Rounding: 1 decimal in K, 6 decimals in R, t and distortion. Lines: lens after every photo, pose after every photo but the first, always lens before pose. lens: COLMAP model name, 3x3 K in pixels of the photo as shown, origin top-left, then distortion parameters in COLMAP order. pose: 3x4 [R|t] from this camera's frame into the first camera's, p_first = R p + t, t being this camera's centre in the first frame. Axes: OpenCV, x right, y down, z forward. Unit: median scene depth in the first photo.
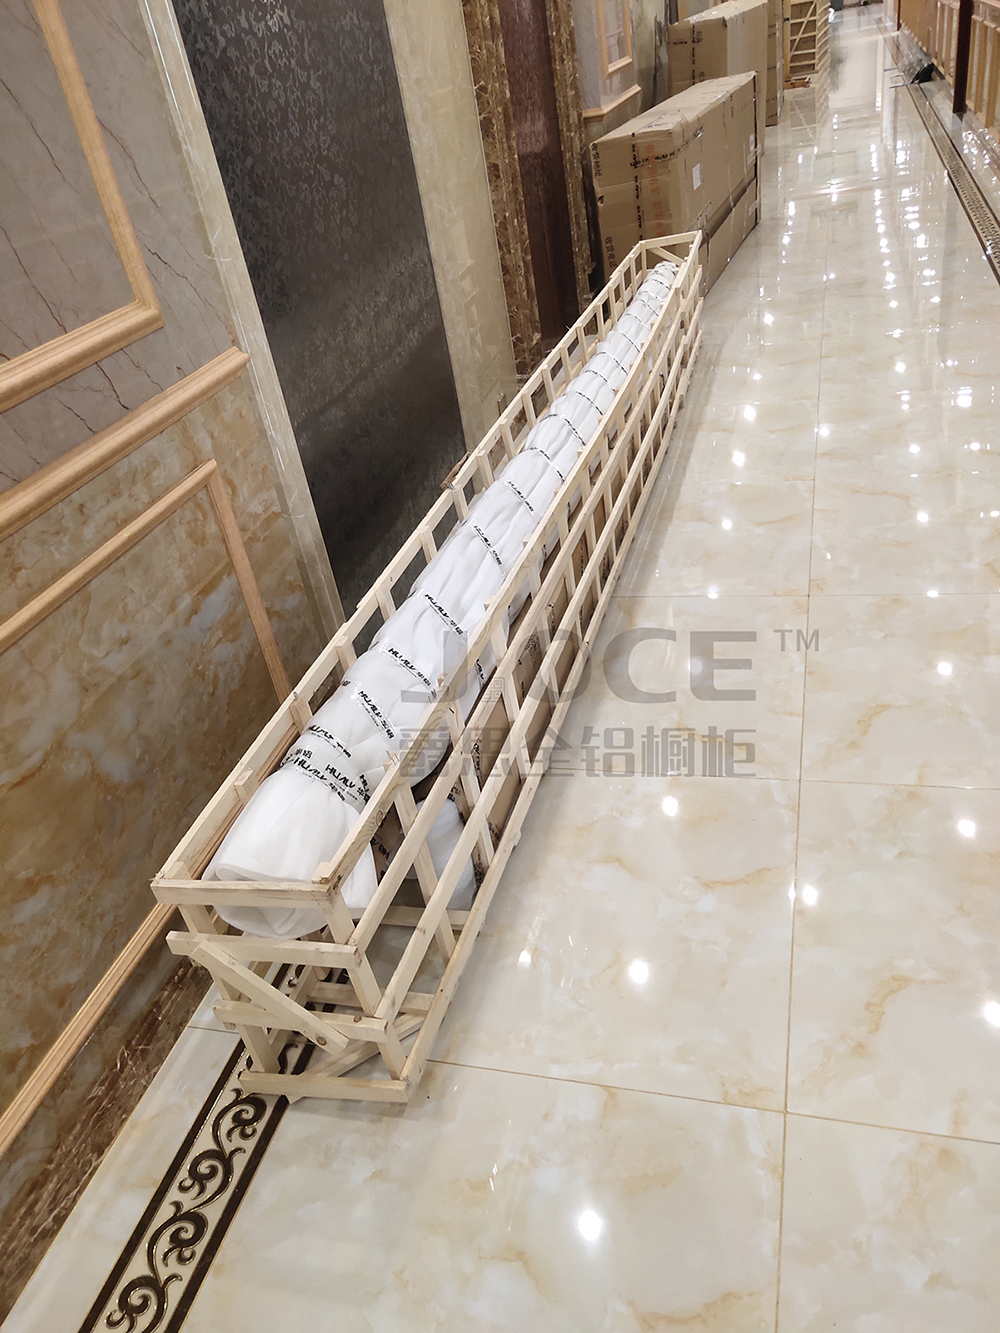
lens RADIAL K [[975.6, 0, 496.9], [0, 975.6, 674.2], [0, 0, 1]] dist [0.000653, -0.001627]
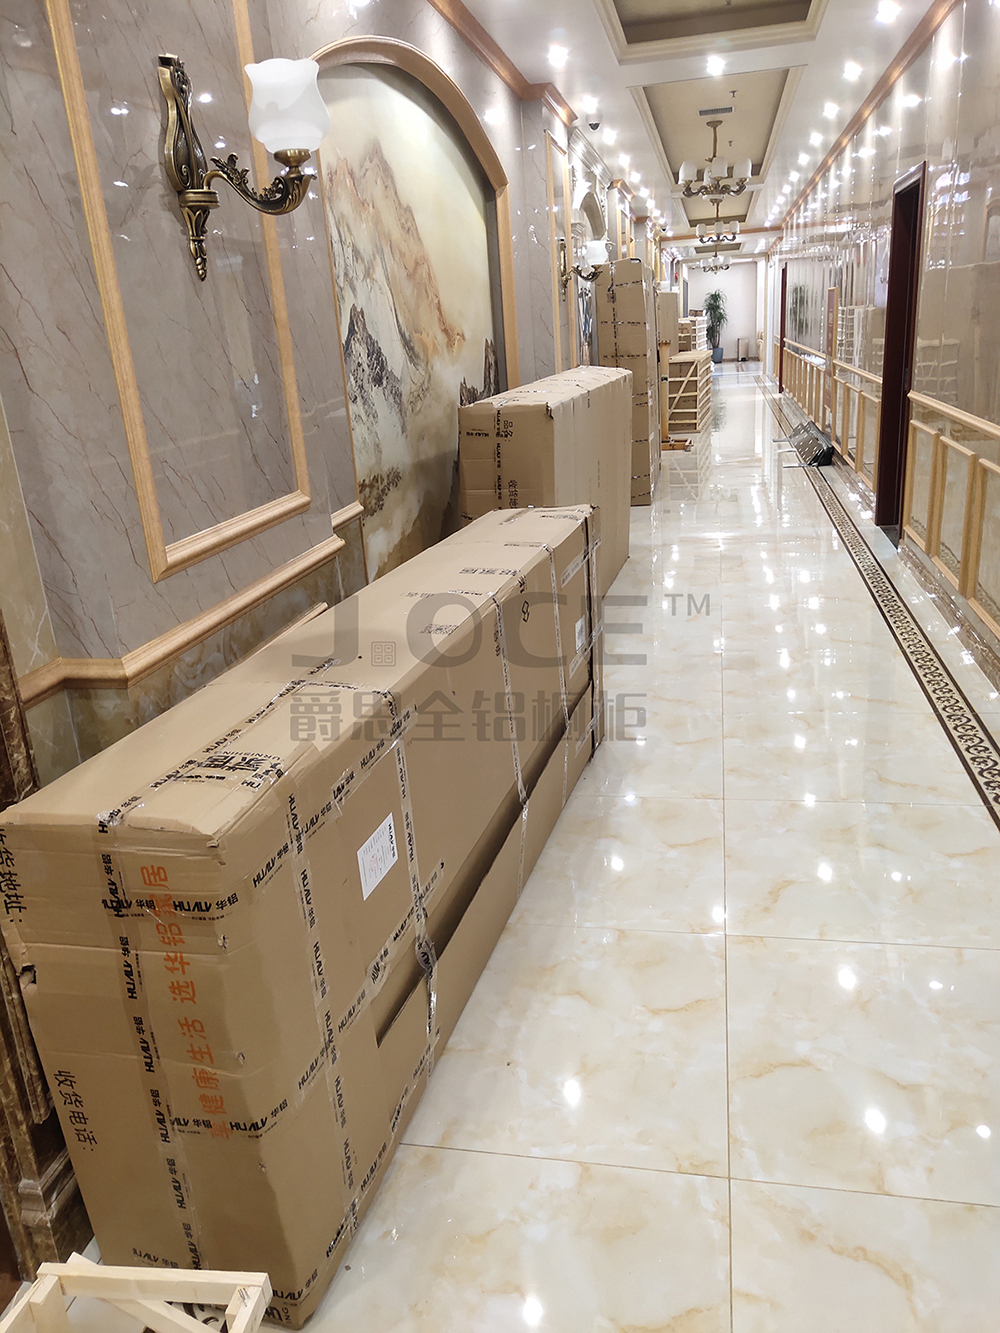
lens RADIAL K [[975.6, 0, 503.1], [0, 975.6, 659.9], [0, 0, 1]] dist [0.000653, -0.001627]
pose [[0.992666, 0.065645, 0.101514, 0.092513], [-0.036059, 0.962279, -0.269663, -0.213551], [-0.115387, 0.264025, 0.957589, 0.278255]]
